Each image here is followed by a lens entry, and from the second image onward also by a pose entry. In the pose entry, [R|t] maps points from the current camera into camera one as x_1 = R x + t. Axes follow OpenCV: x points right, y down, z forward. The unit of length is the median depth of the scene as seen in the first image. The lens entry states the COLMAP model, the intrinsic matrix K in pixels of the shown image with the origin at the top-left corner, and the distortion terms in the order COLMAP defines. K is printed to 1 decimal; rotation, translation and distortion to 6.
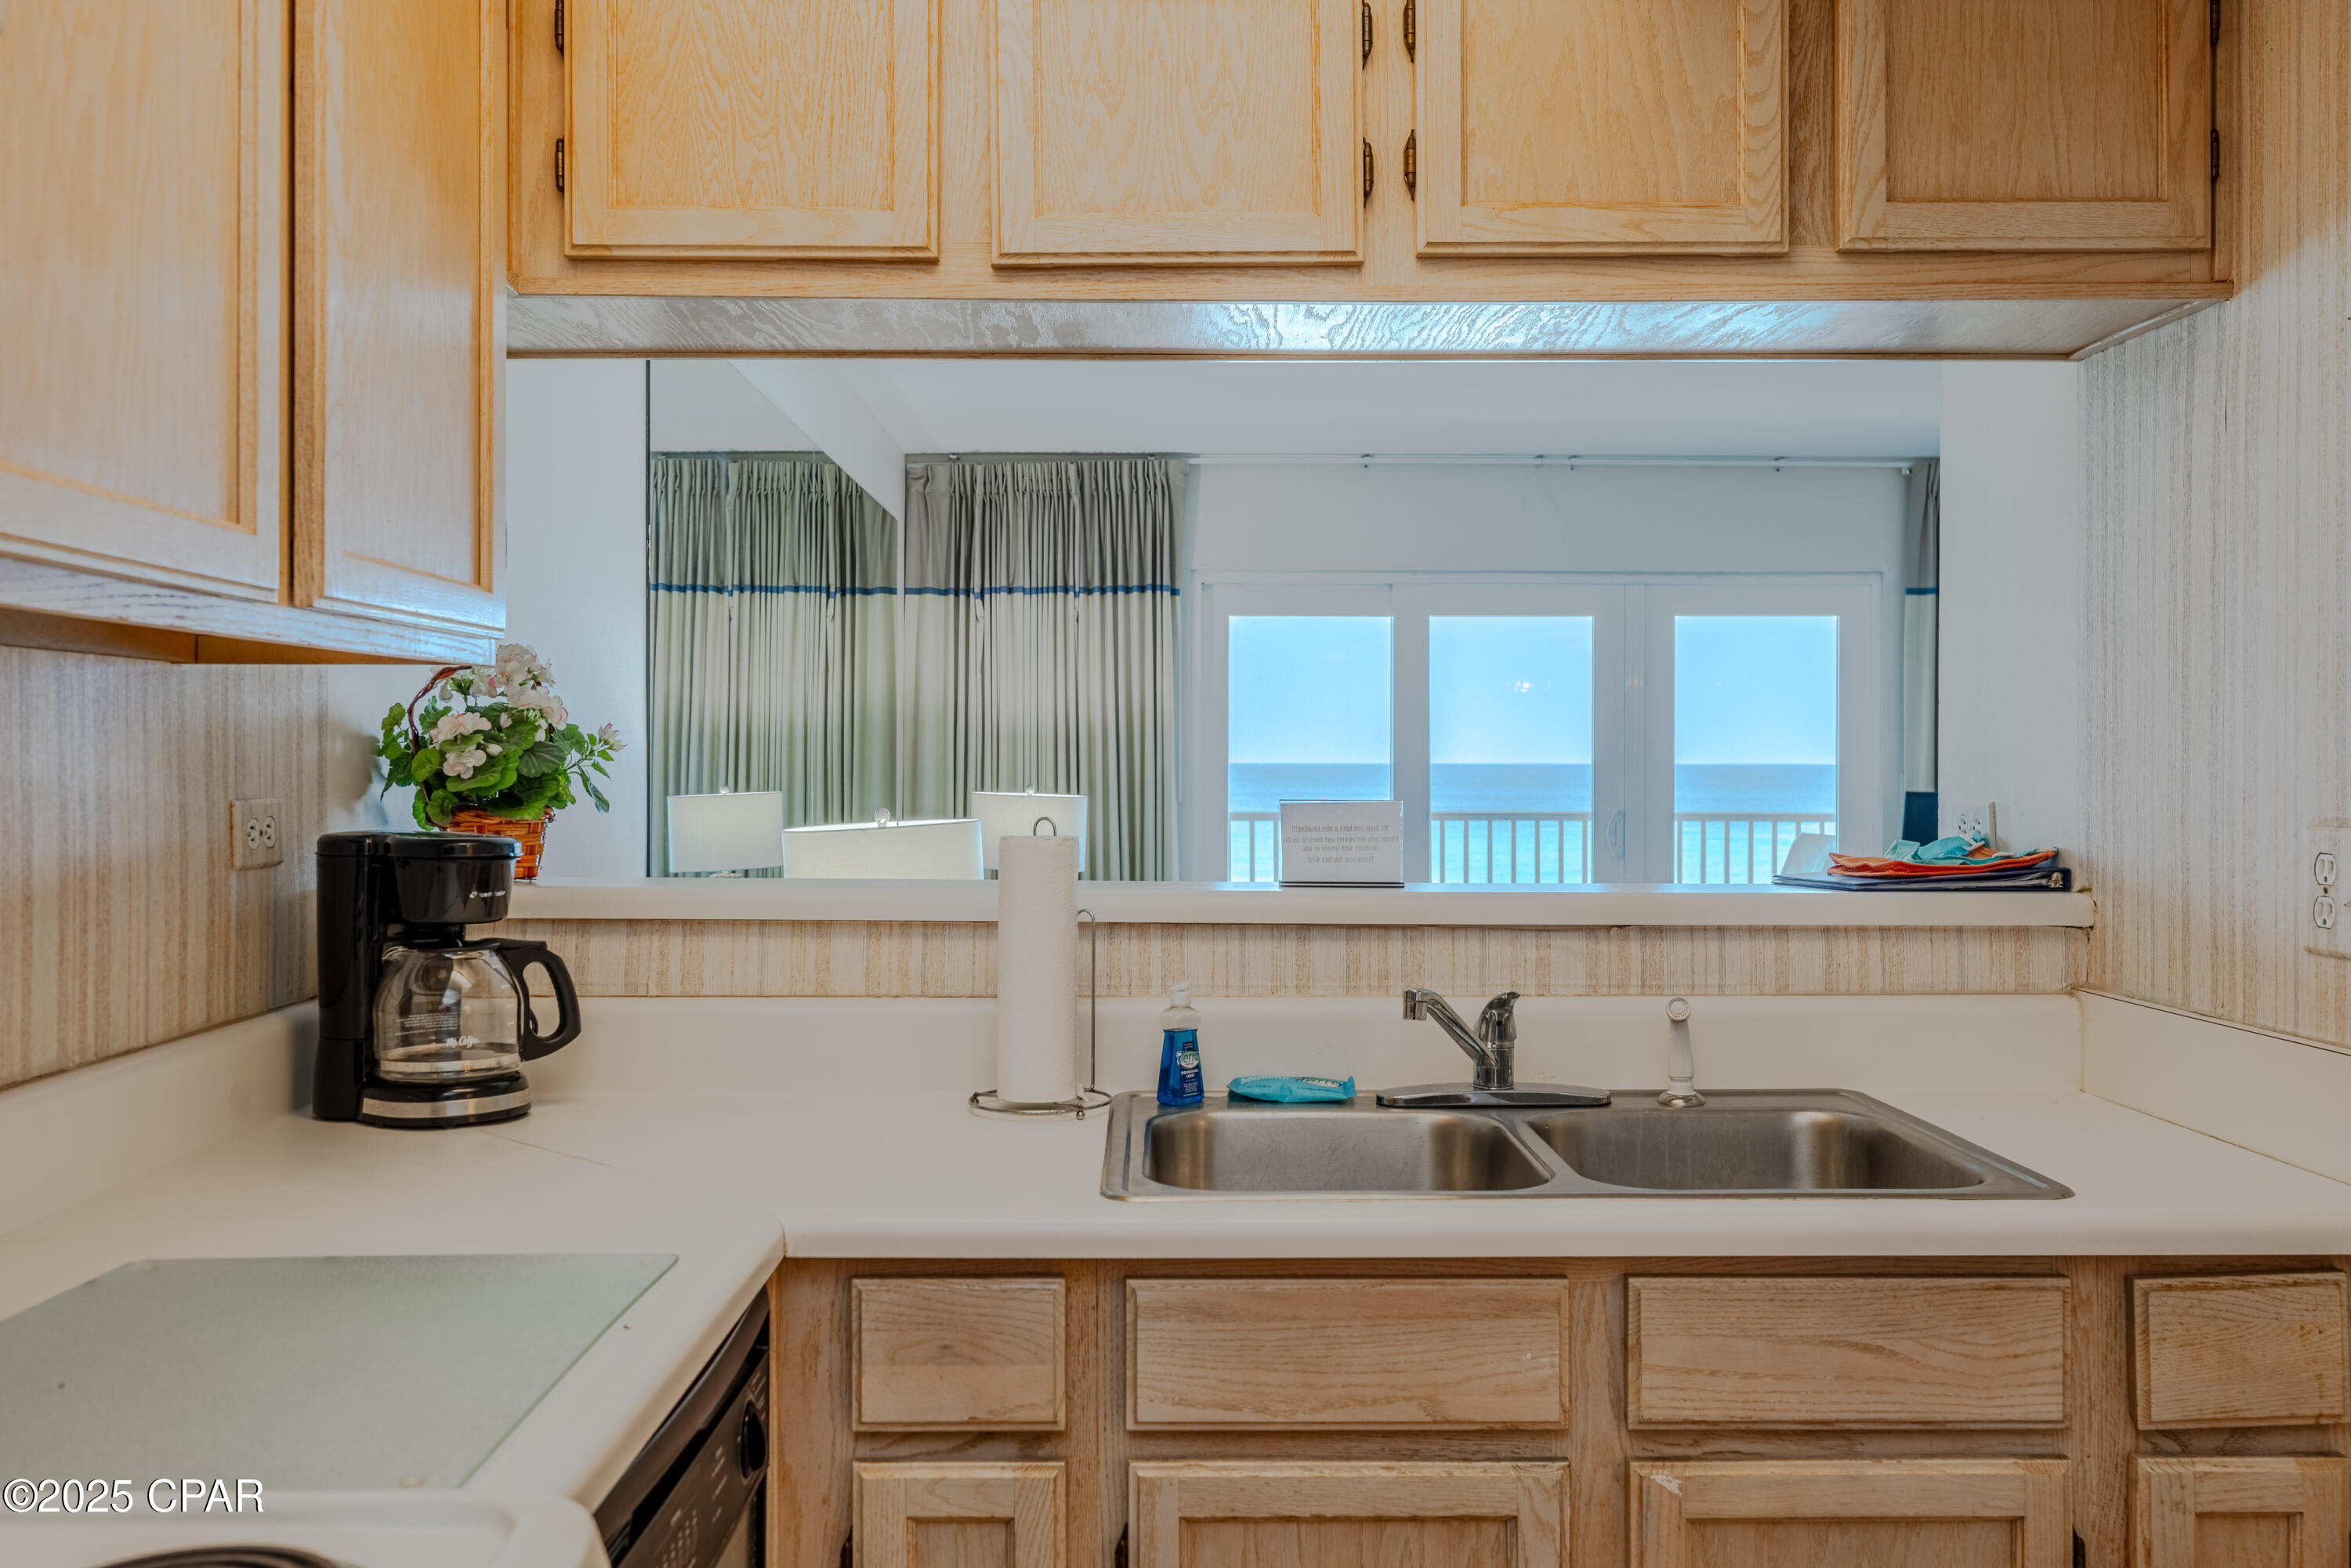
lens RADIAL K [[2086.9, 0, 1081.7], [0, 2086.9, 755.3], [0, 0, 1]] dist [0.001265, 0.002243]
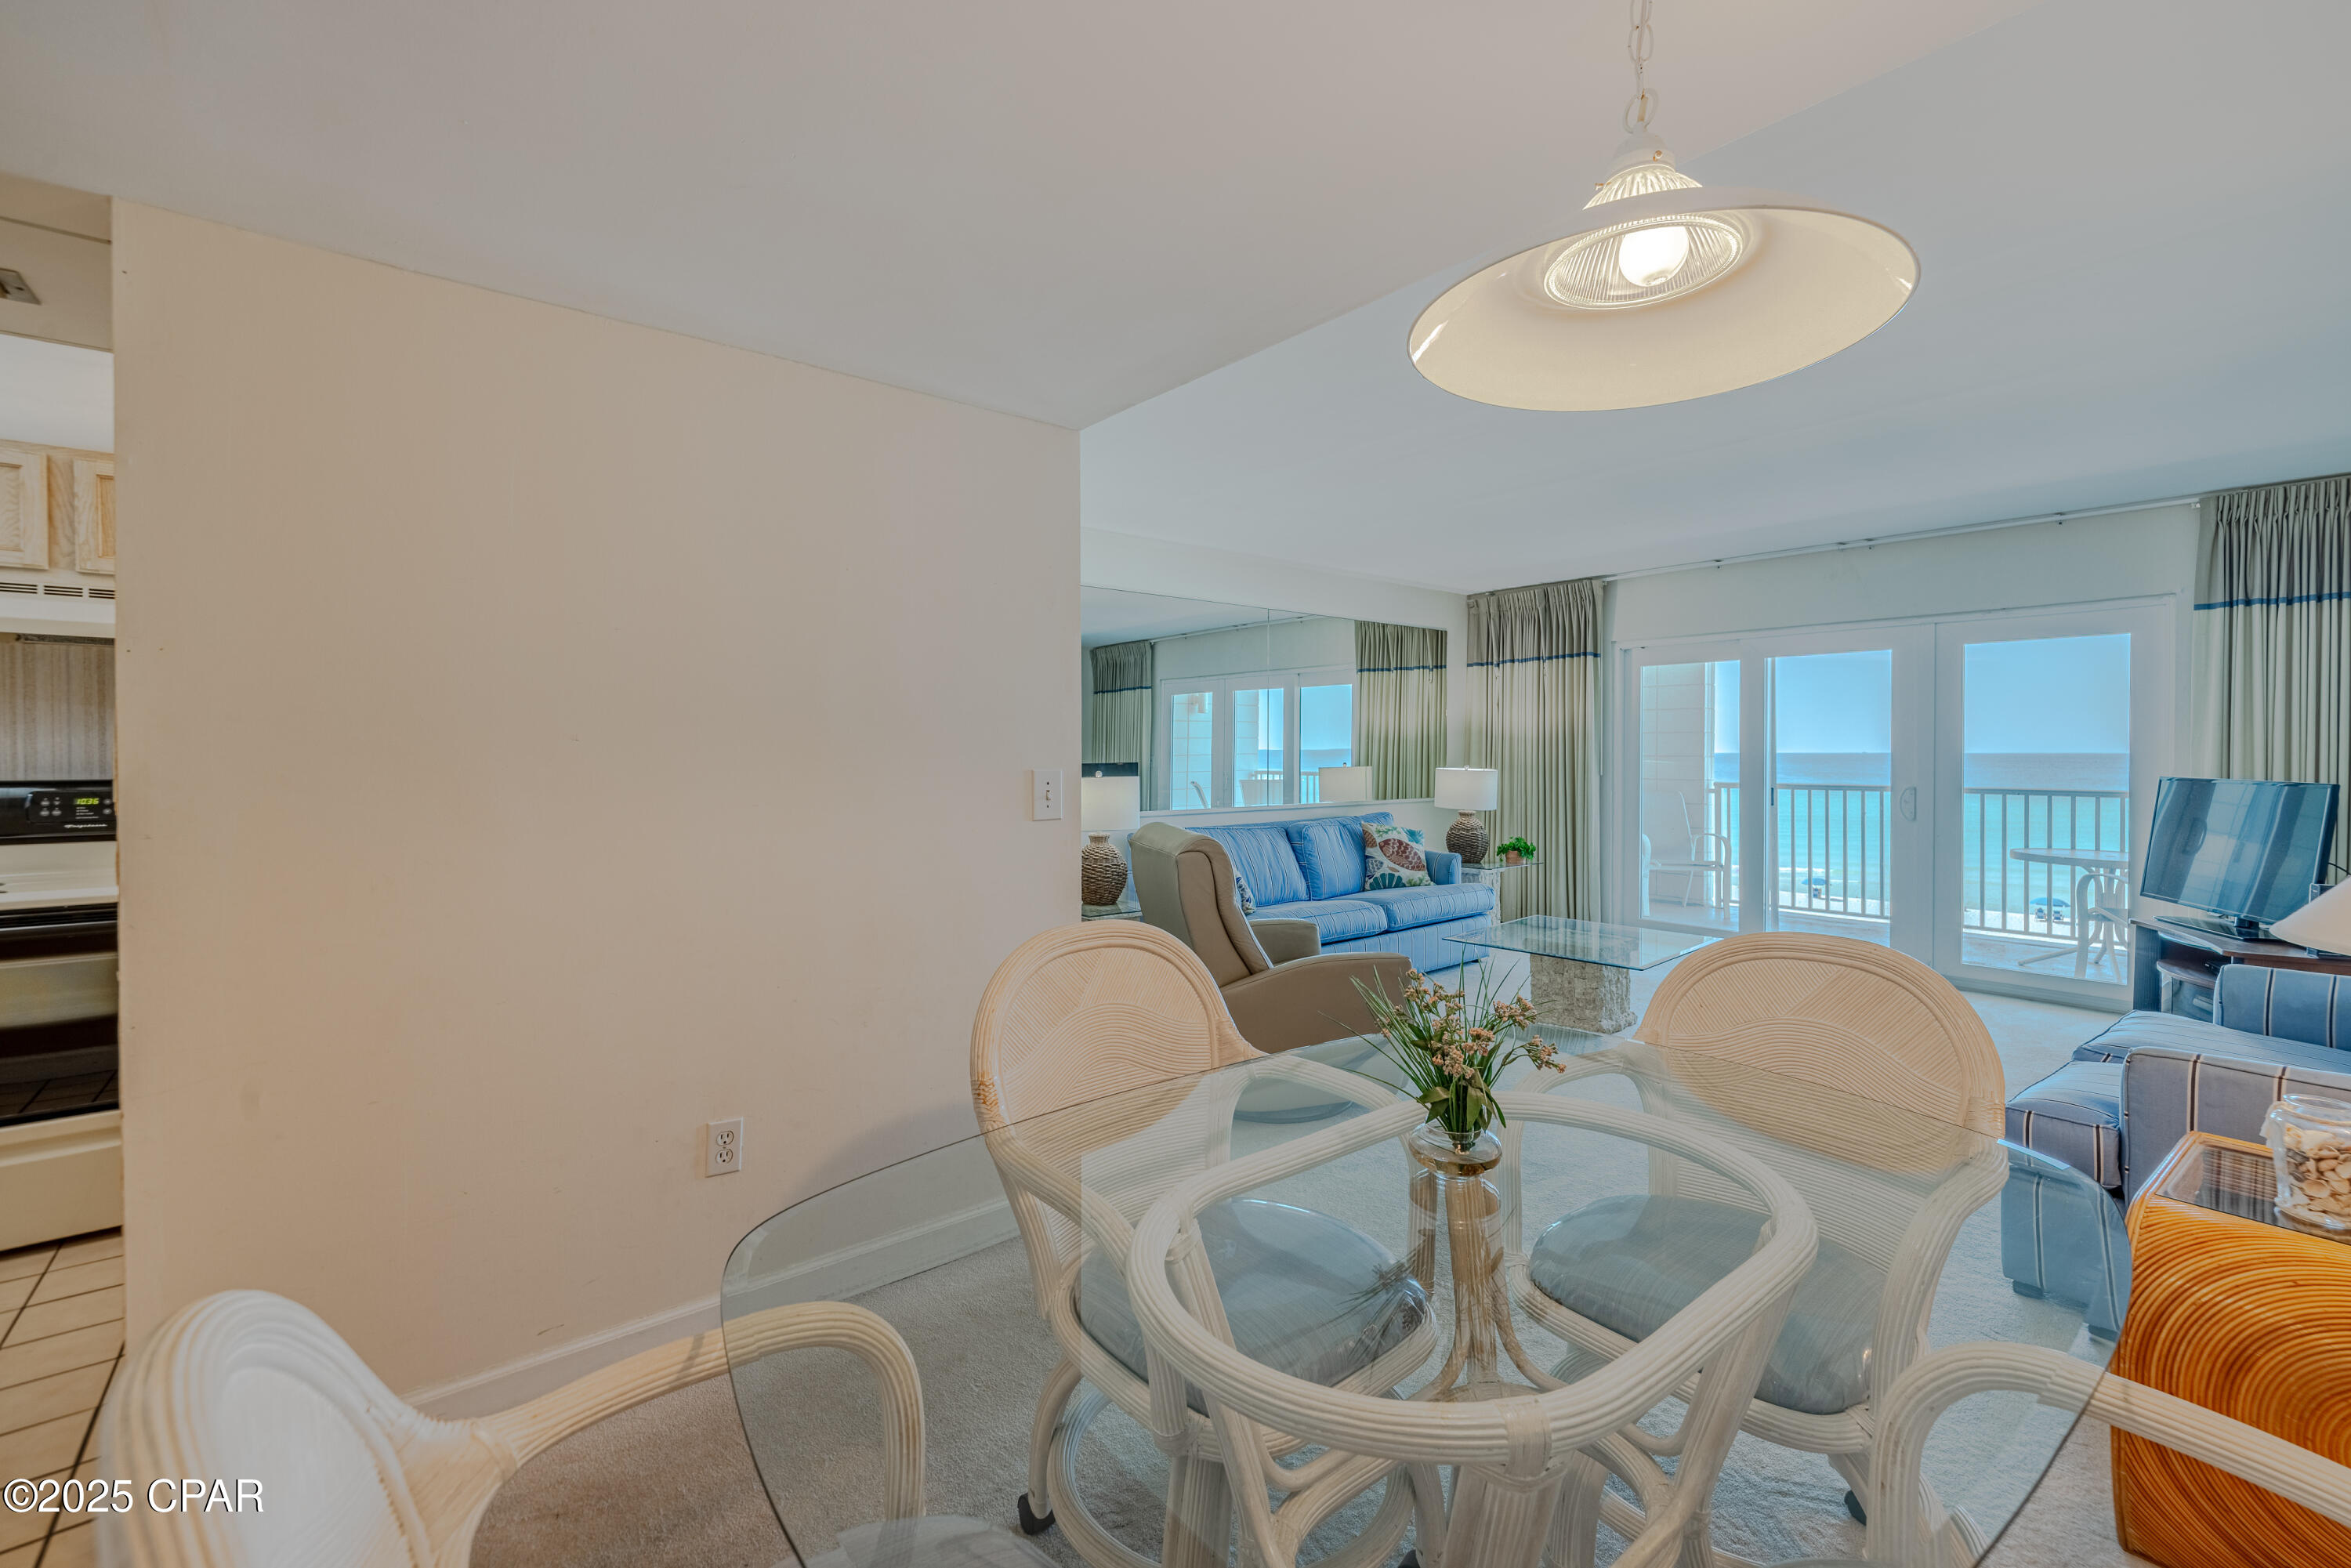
lens RADIAL K [[993.6, 0, 1137.9], [0, 993.6, 763.7], [0, 0, 1]] dist [-0.022380, 0.005273]
pose [[0.612521, 0.007373, -0.790420, 0.464961], [0.003675, 0.999919, 0.012176, 0.001149], [0.790446, -0.010363, 0.612444, 0.186792]]
